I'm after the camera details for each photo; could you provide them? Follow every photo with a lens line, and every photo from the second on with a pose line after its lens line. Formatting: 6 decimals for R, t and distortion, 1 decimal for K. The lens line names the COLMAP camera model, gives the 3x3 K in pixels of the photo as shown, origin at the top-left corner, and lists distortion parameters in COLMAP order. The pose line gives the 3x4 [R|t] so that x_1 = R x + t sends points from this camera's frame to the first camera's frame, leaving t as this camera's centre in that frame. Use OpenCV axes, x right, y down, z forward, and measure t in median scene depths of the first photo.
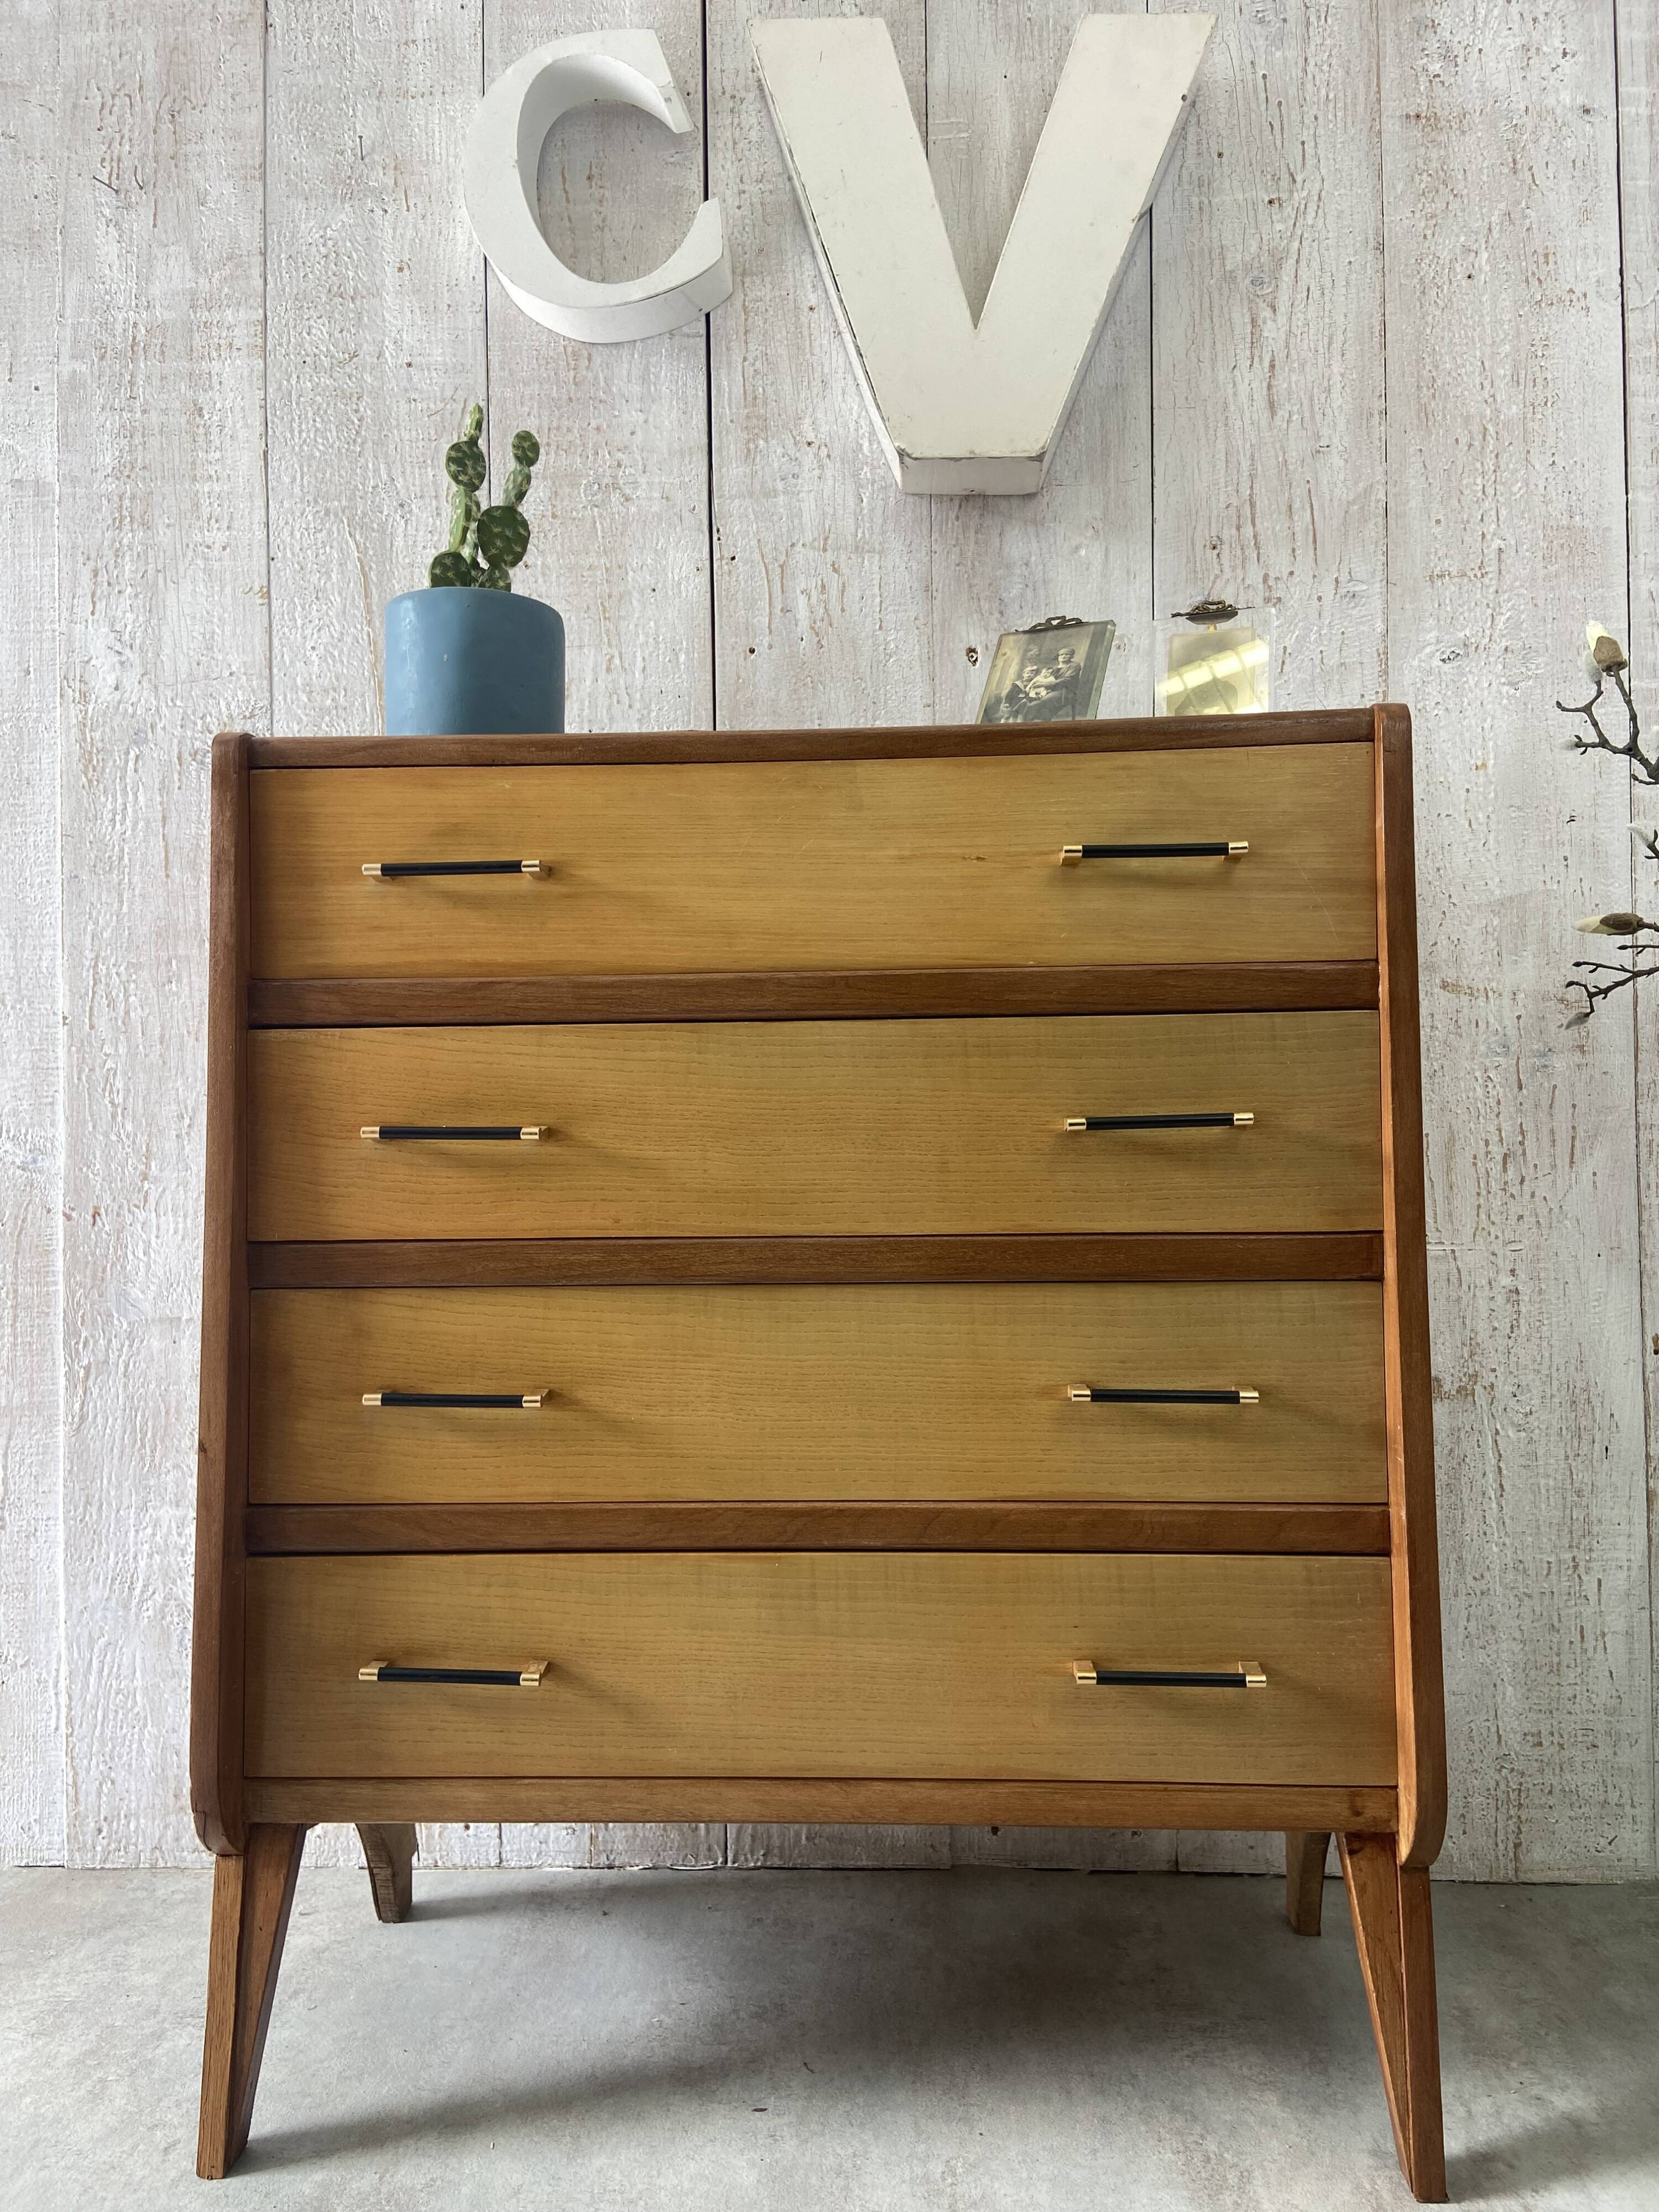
lens RADIAL K [[1664.6, 0, 835.0], [0, 1664.6, 1096.1], [0, 0, 1]] dist [0.130076, -0.168660]
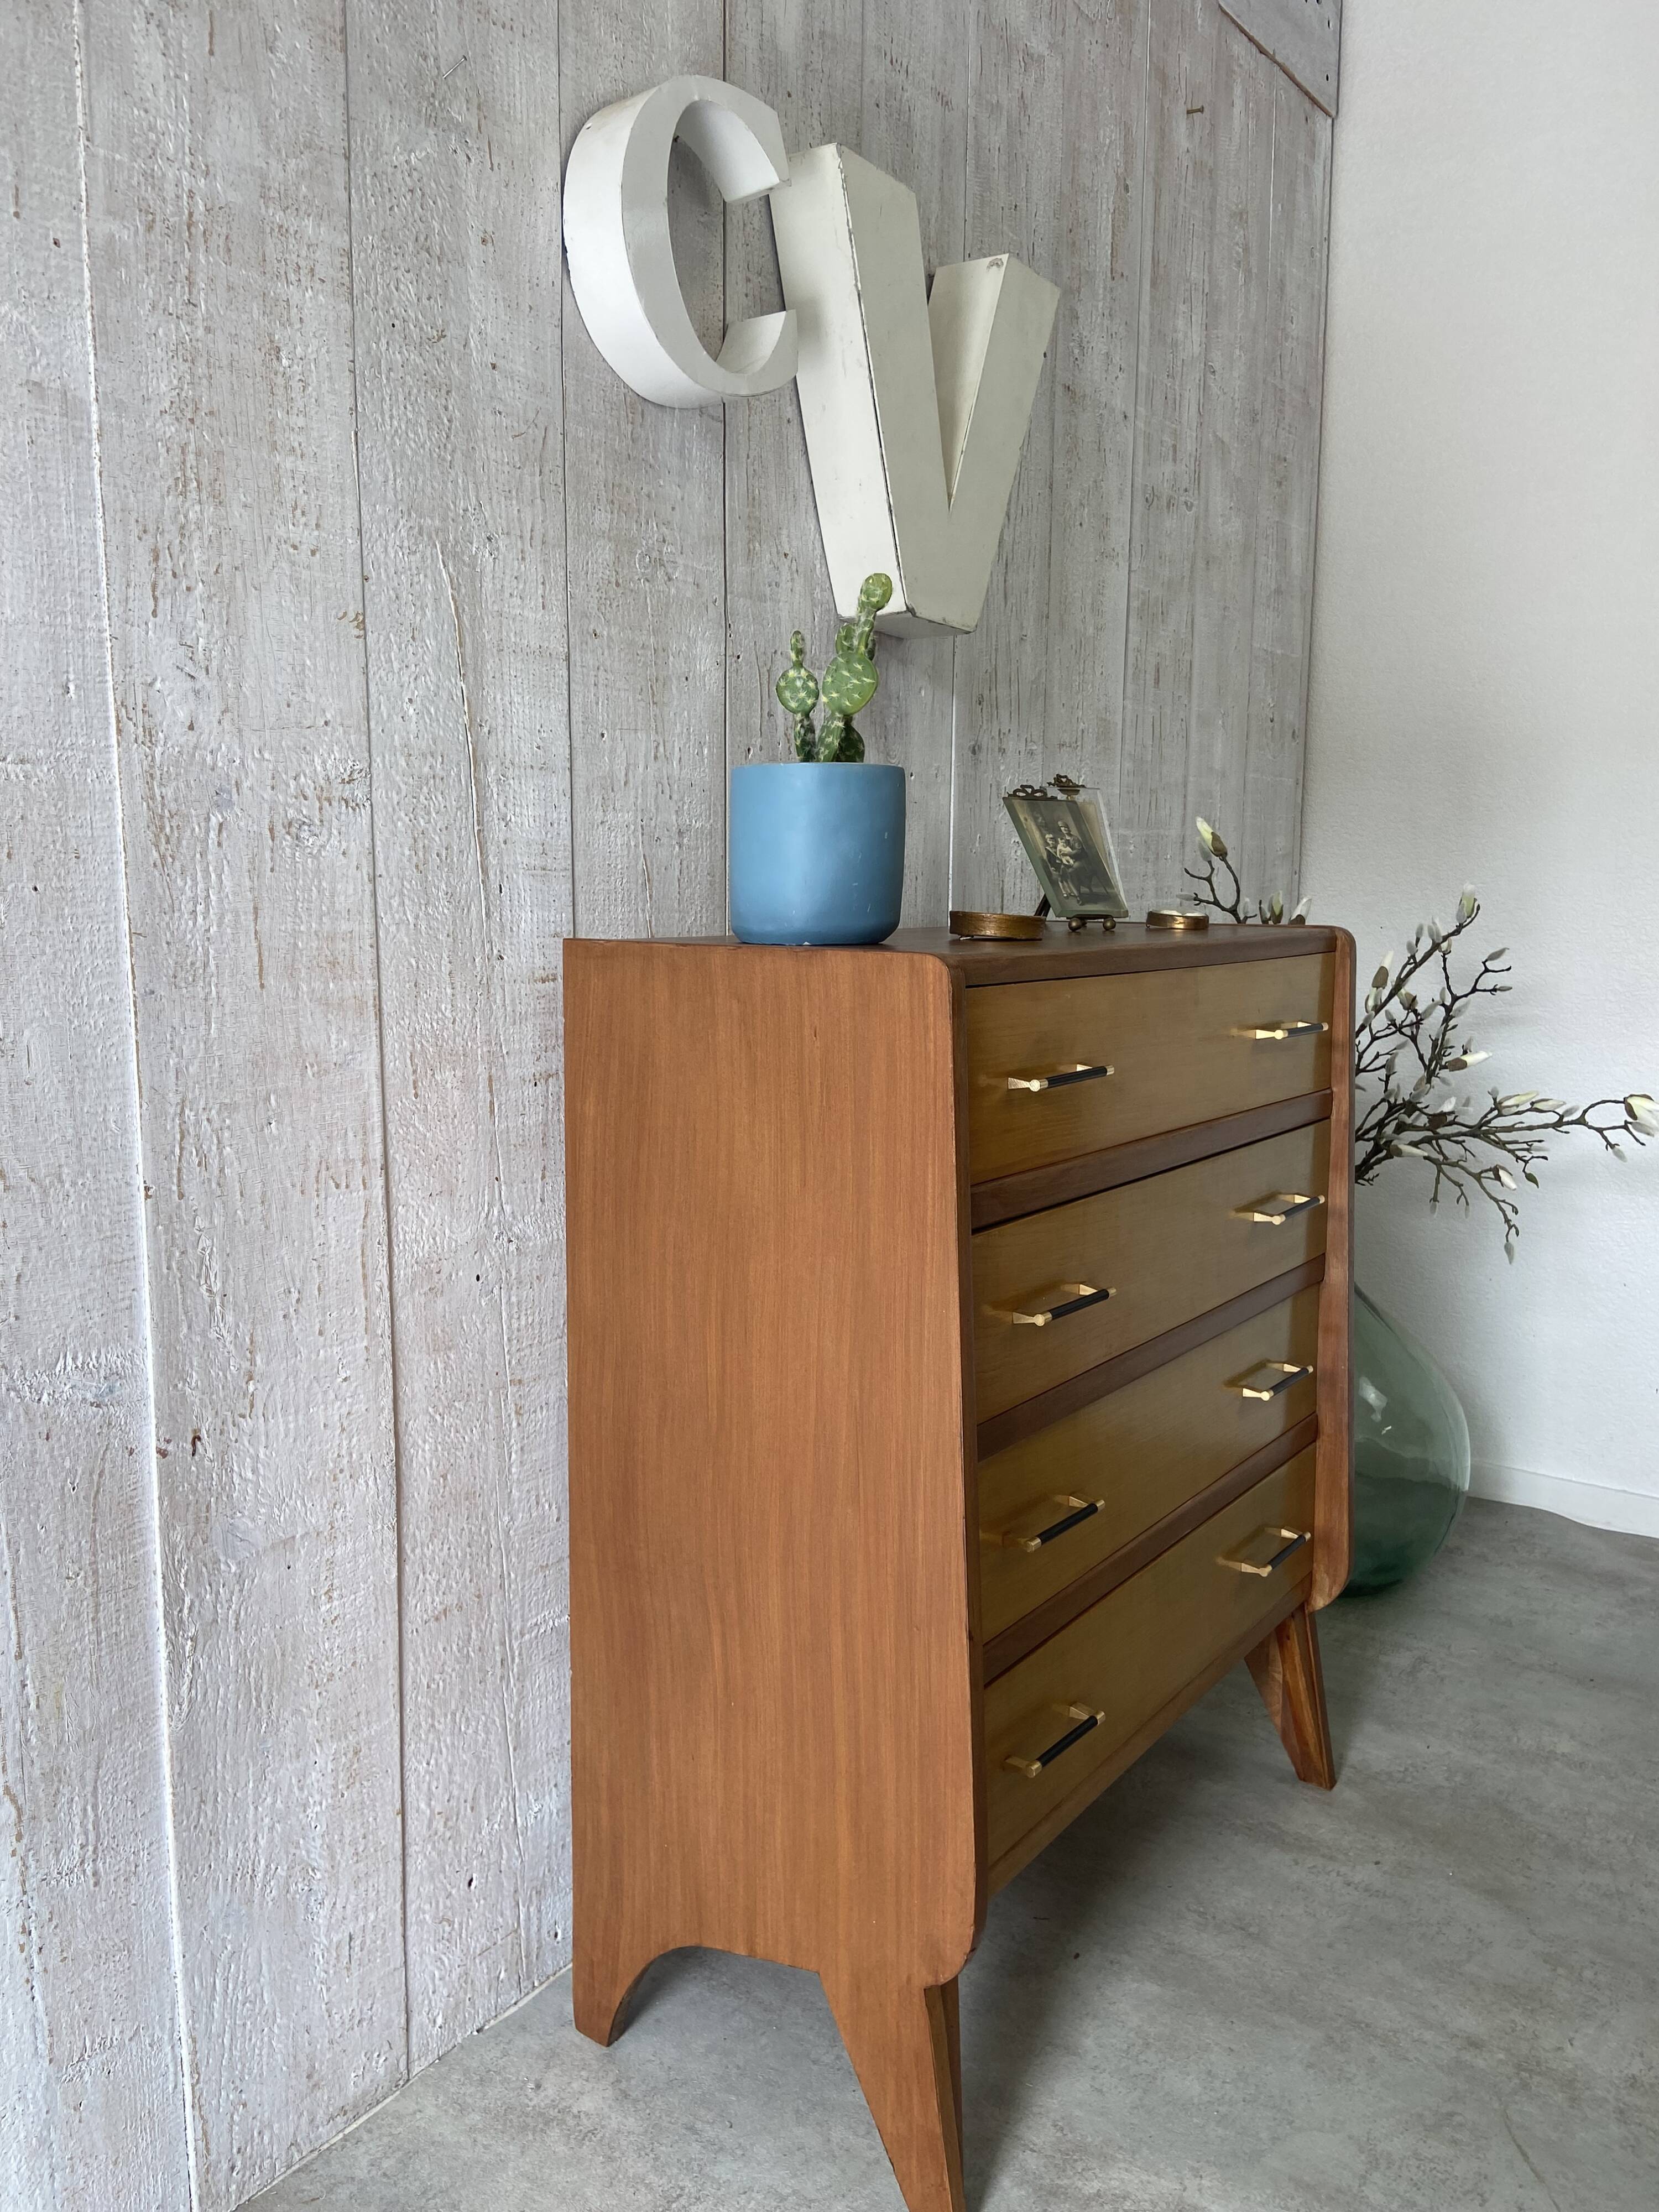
lens RADIAL K [[1664.6, 0, 835.8], [0, 1664.6, 1107.6], [0, 0, 1]] dist [0.130076, -0.168660]
pose [[0.542470, -0.101042, 0.833977, -0.927036], [-0.030648, 0.989699, 0.139843, -0.197340], [-0.839516, -0.101420, 0.533785, 0.387349]]
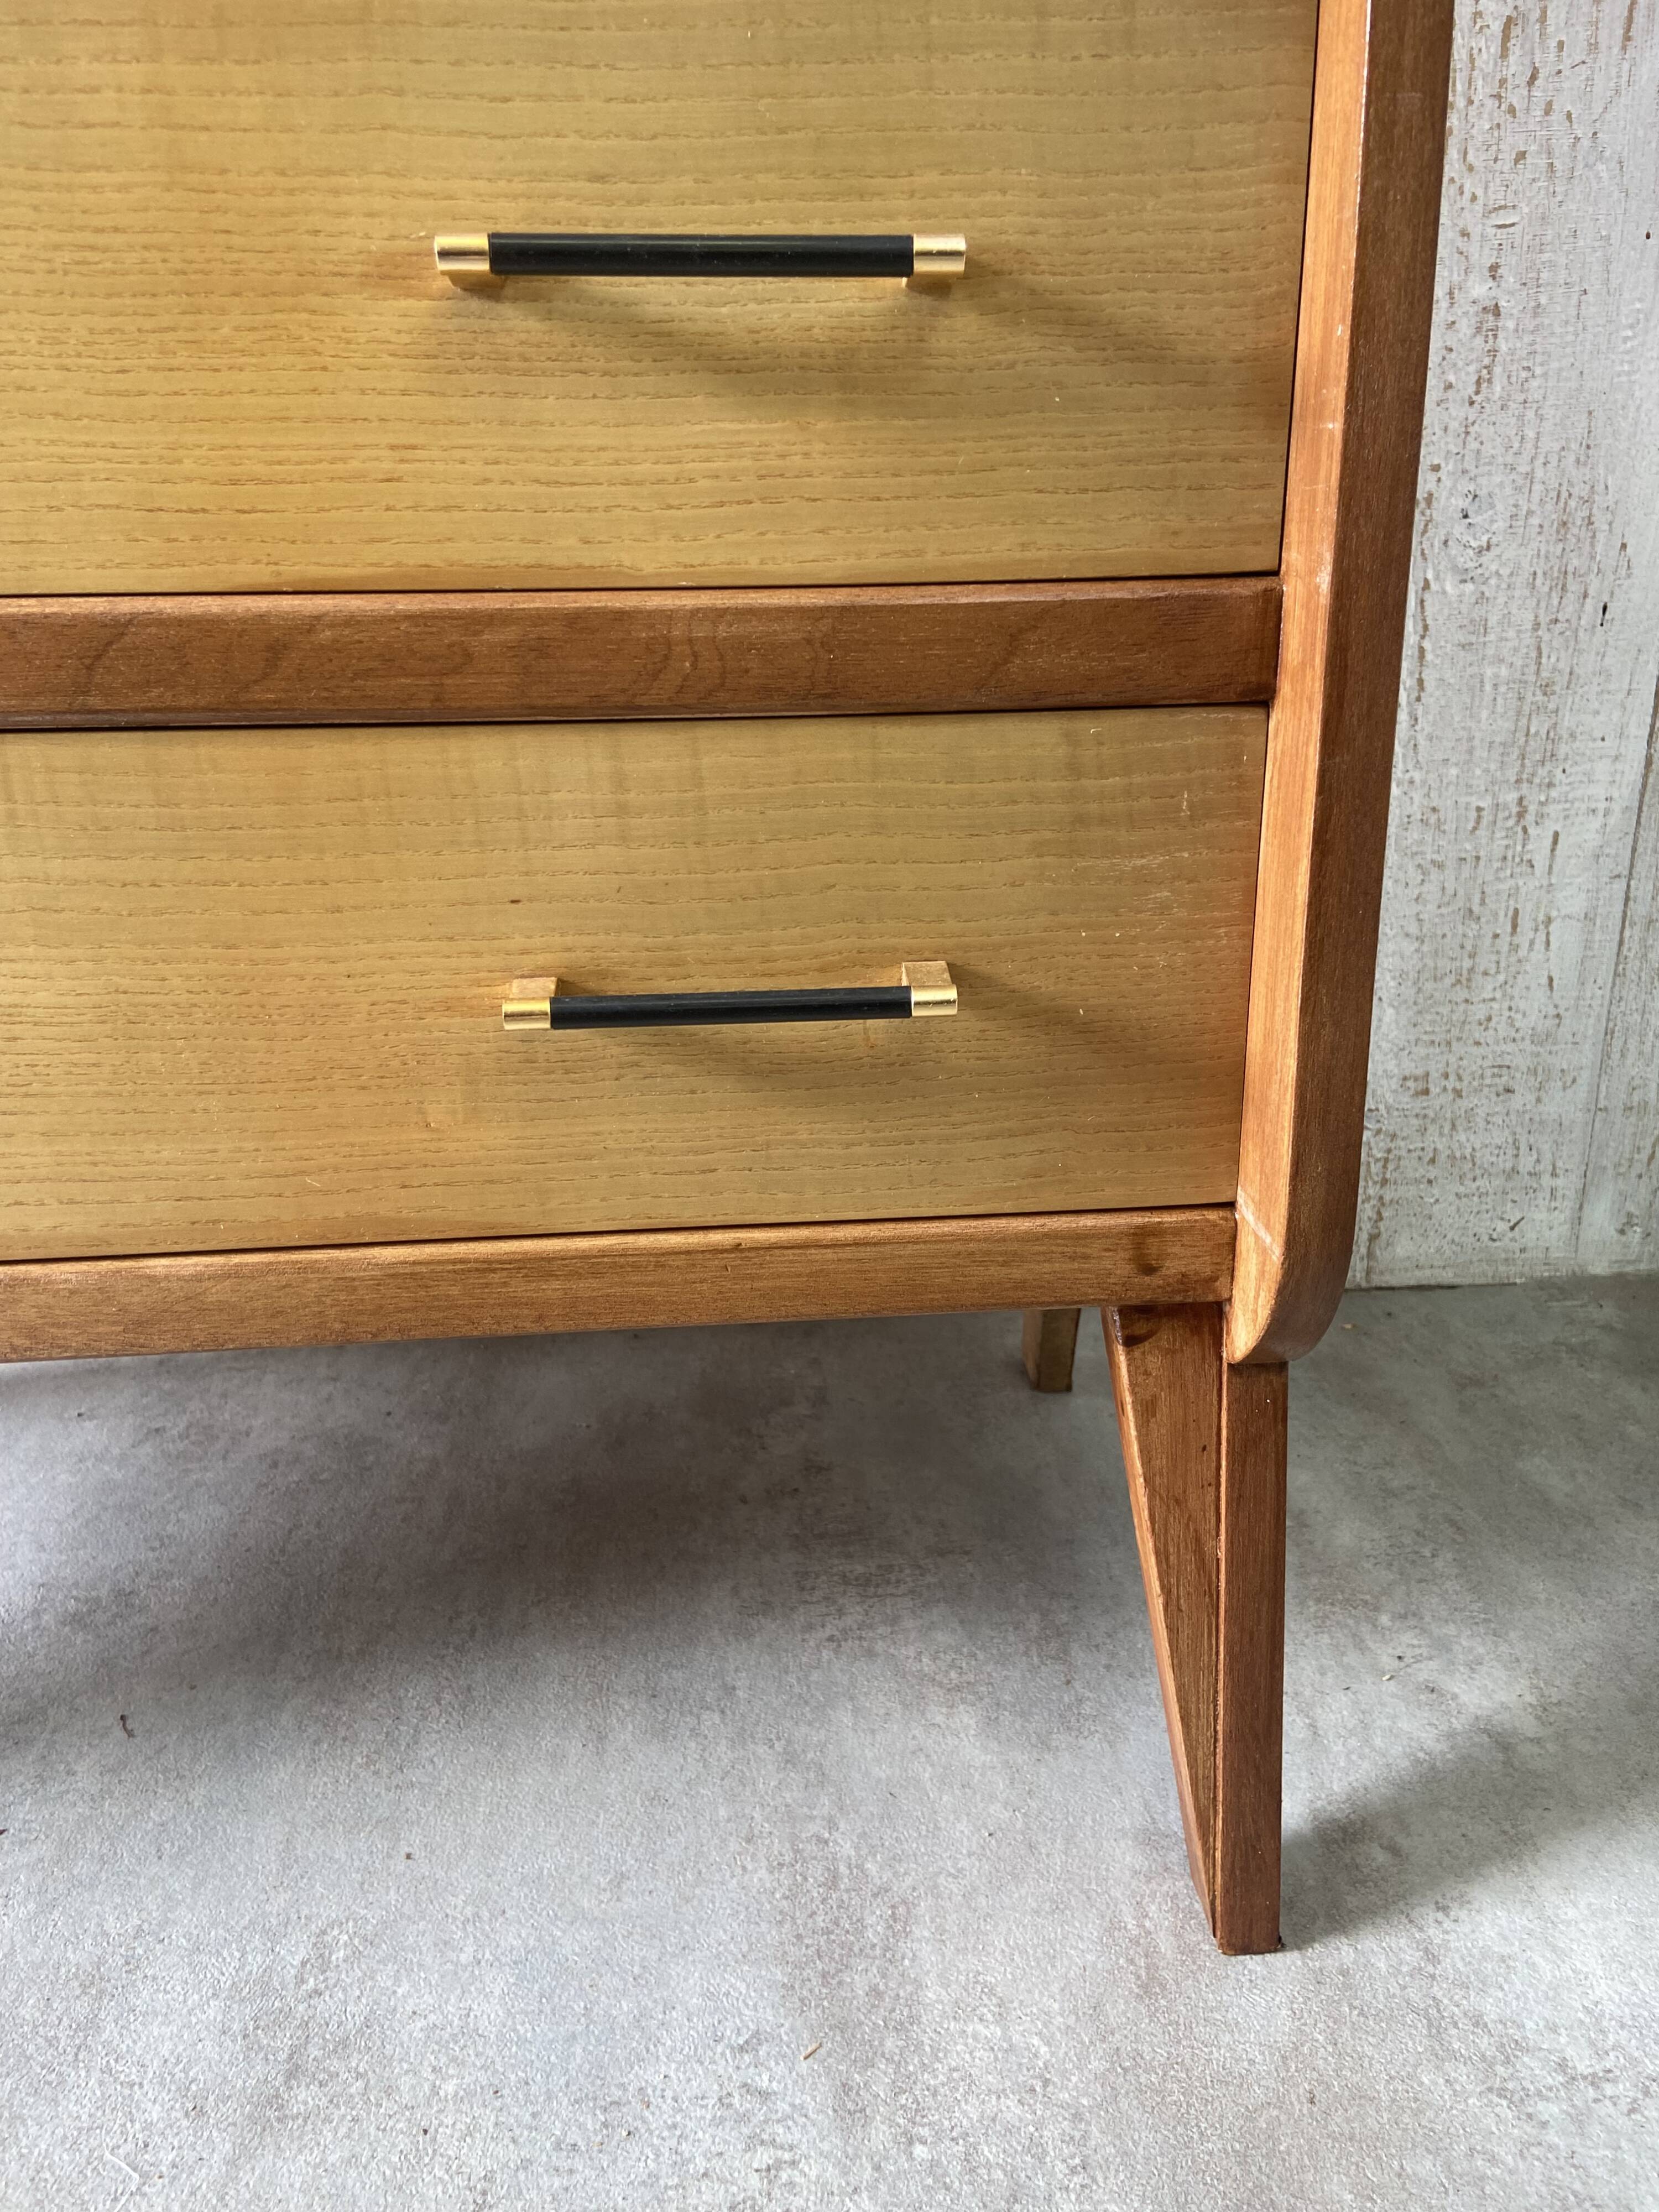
lens RADIAL K [[1664.6, 0, 855.7], [0, 1664.6, 1081.3], [0, 0, 1]] dist [0.130076, -0.168660]
pose [[0.992474, -0.043581, 0.114435, 0.127665], [0.001133, 0.937749, 0.347311, 0.154438], [-0.122448, -0.344568, 0.930741, 0.433272]]
